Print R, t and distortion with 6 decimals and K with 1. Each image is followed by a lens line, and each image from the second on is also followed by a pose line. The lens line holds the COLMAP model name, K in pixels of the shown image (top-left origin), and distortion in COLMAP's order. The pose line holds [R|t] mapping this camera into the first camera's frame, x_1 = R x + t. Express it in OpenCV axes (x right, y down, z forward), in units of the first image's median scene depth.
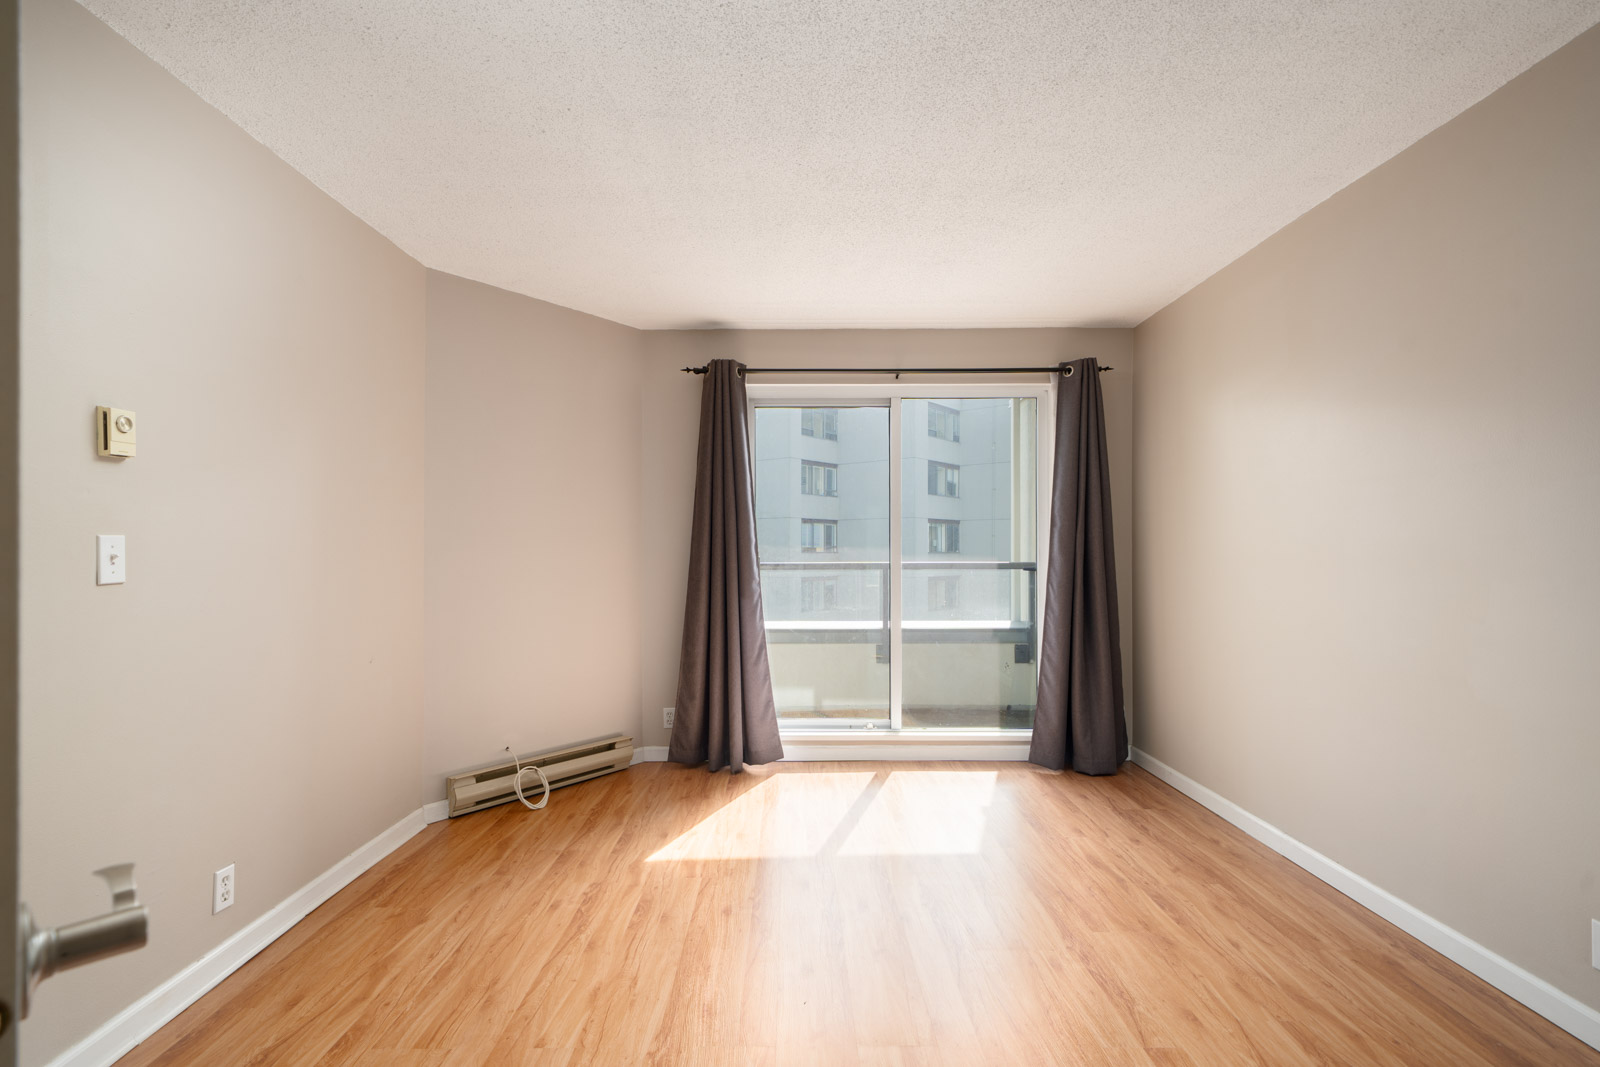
lens RADIAL K [[786.4, 0, 794.0], [0, 786.4, 540.7], [0, 0, 1]] dist [0.000712, 0.000770]
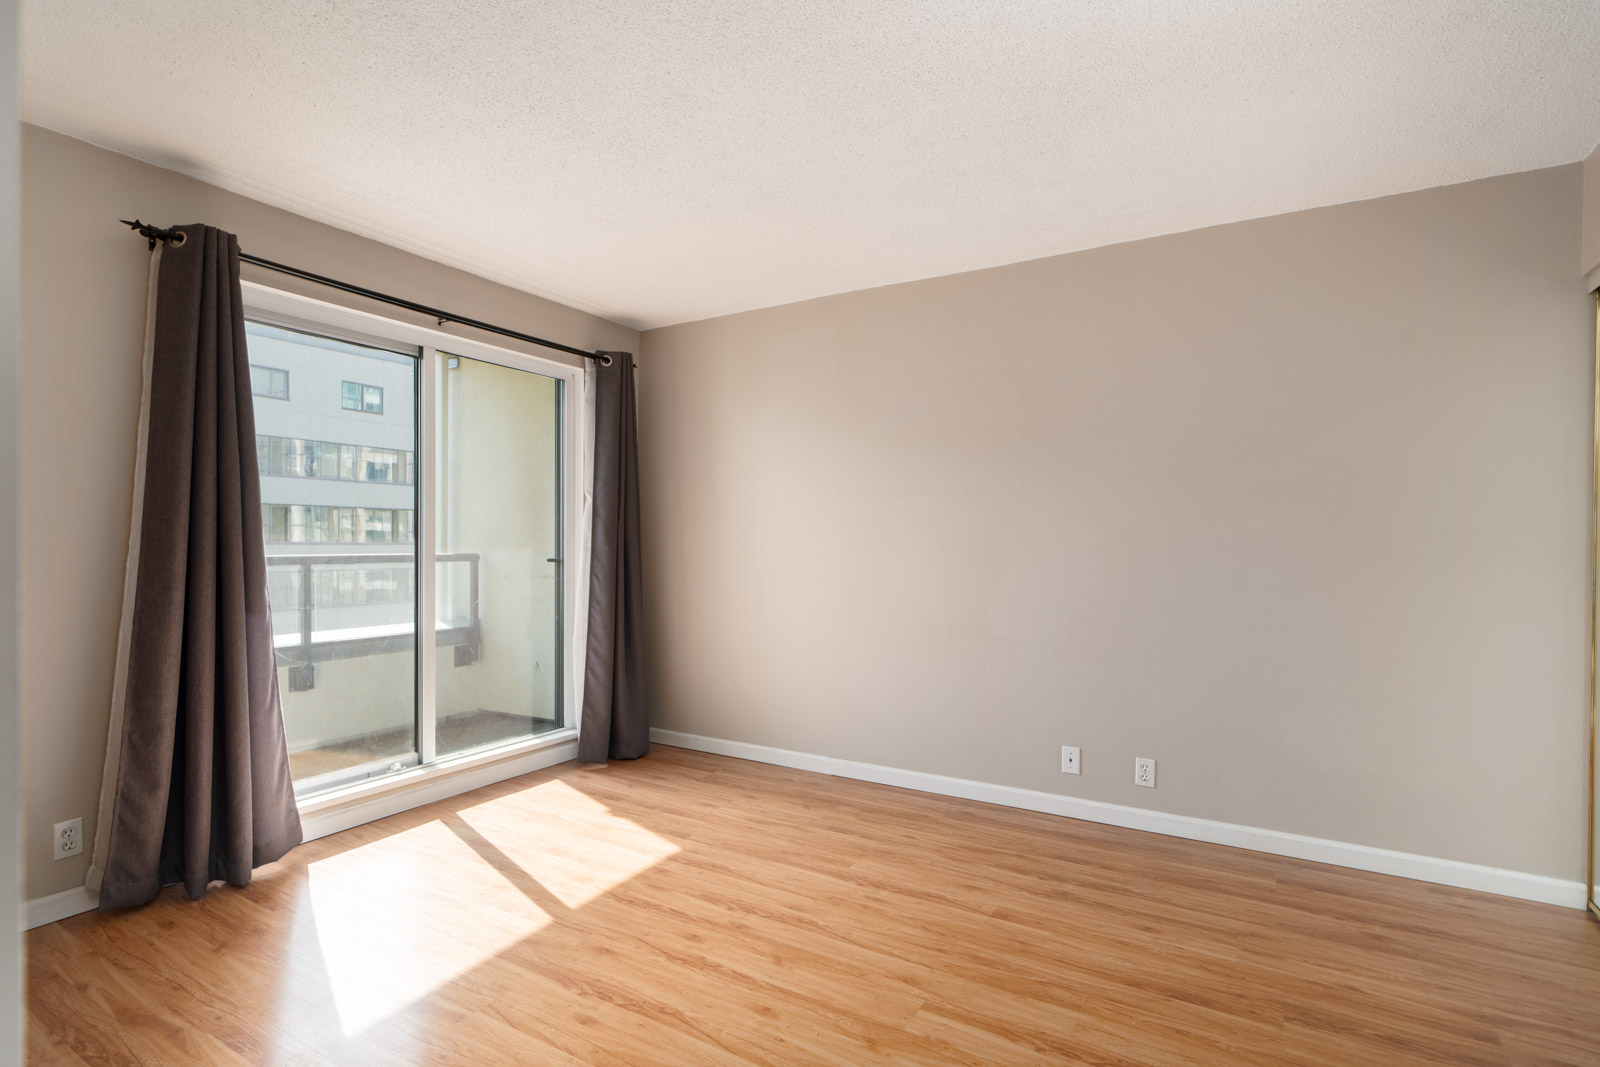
lens RADIAL K [[803.1, 0, 789.3], [0, 803.1, 544.0], [0, 0, 1]] dist [0.001059, 0.001055]
pose [[0.495281, 0.002025, 0.868730, -0.424045], [-0.017366, 0.999821, 0.007570, 0.004403], [-0.868559, -0.018835, 0.495228, 0.296568]]
